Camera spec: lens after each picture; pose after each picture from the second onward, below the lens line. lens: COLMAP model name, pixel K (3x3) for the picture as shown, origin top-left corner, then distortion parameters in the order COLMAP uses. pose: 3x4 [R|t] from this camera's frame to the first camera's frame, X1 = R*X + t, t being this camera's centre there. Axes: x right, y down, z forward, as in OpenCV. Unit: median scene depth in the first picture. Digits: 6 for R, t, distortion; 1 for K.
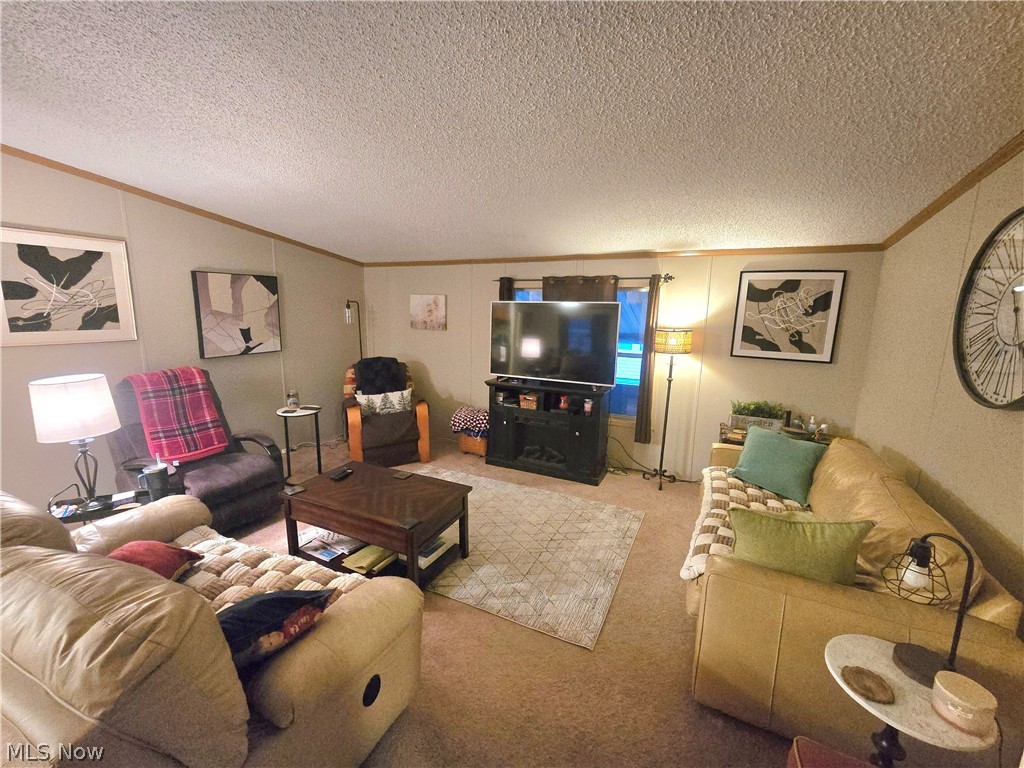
lens RADIAL K [[428.2, 0, 504.6], [0, 428.2, 384.2], [0, 0, 1]] dist [-0.004788, 0.002158]
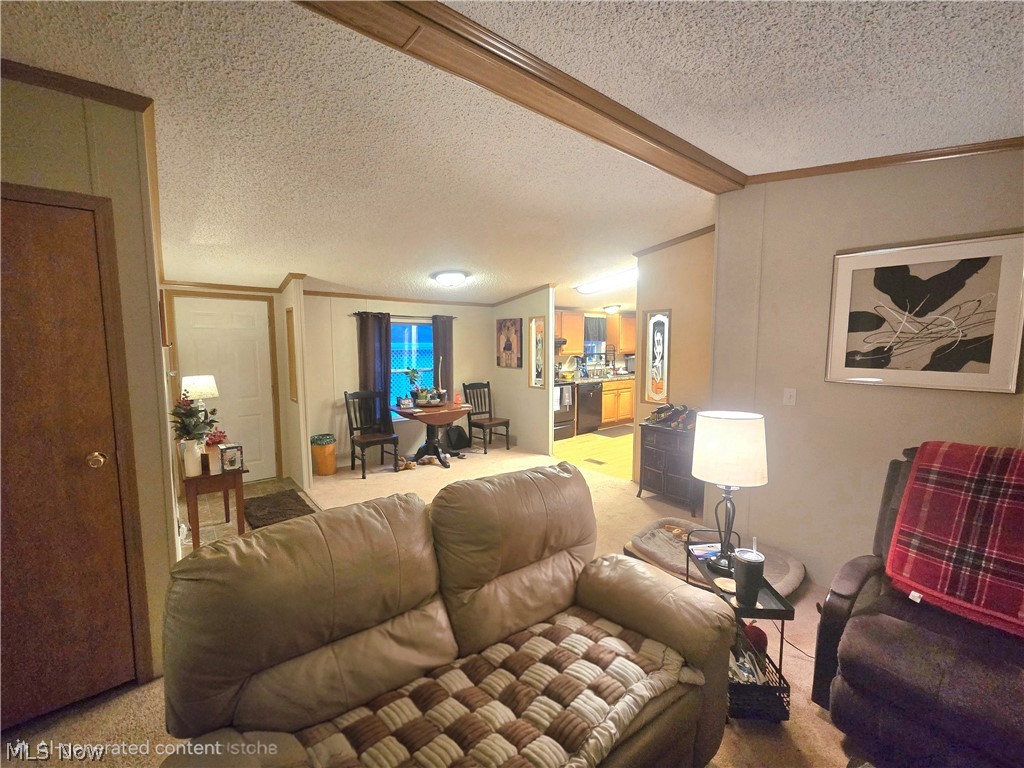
lens RADIAL K [[428.2, 0, 508.9], [0, 428.2, 380.2], [0, 0, 1]] dist [-0.004788, 0.002158]
pose [[-0.421691, 0.069255, -0.904091, -0.012488], [-0.167057, 0.974076, 0.152536, -0.086710], [0.891217, 0.215358, -0.399190, 0.555106]]
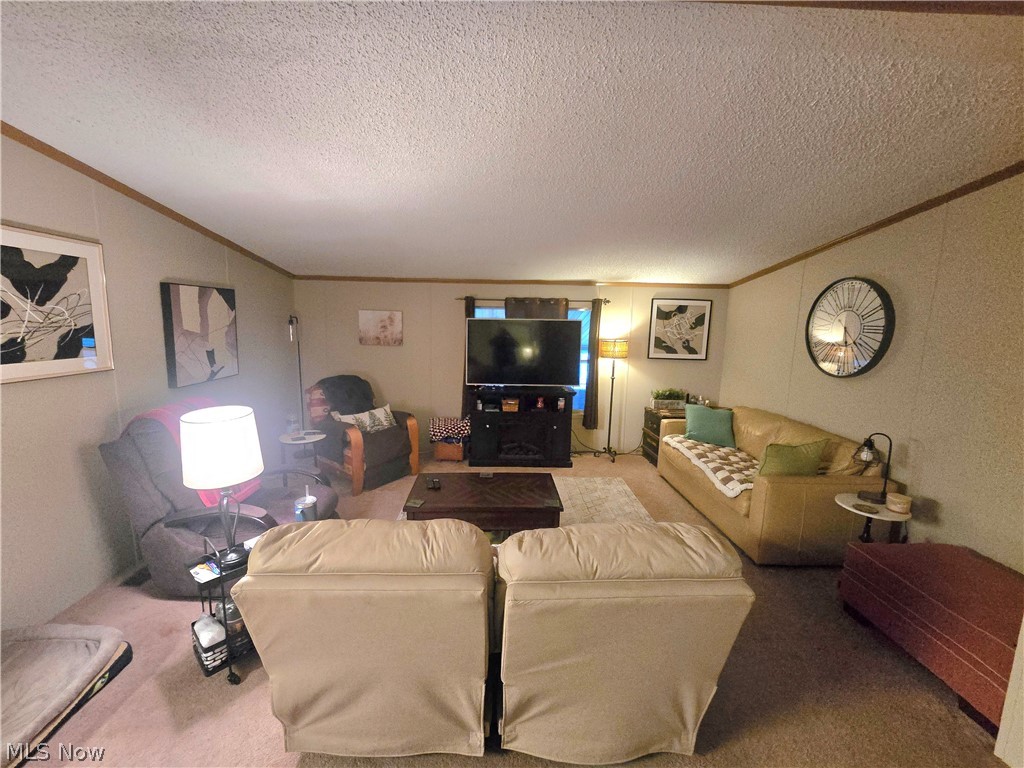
lens RADIAL K [[428.2, 0, 505.5], [0, 428.2, 385.6], [0, 0, 1]] dist [-0.004788, 0.002158]
pose [[0.886197, -0.070818, 0.457863, -0.542581], [0.079946, 0.996799, -0.000560, -0.014053], [-0.456358, 0.037101, 0.889022, -0.026702]]
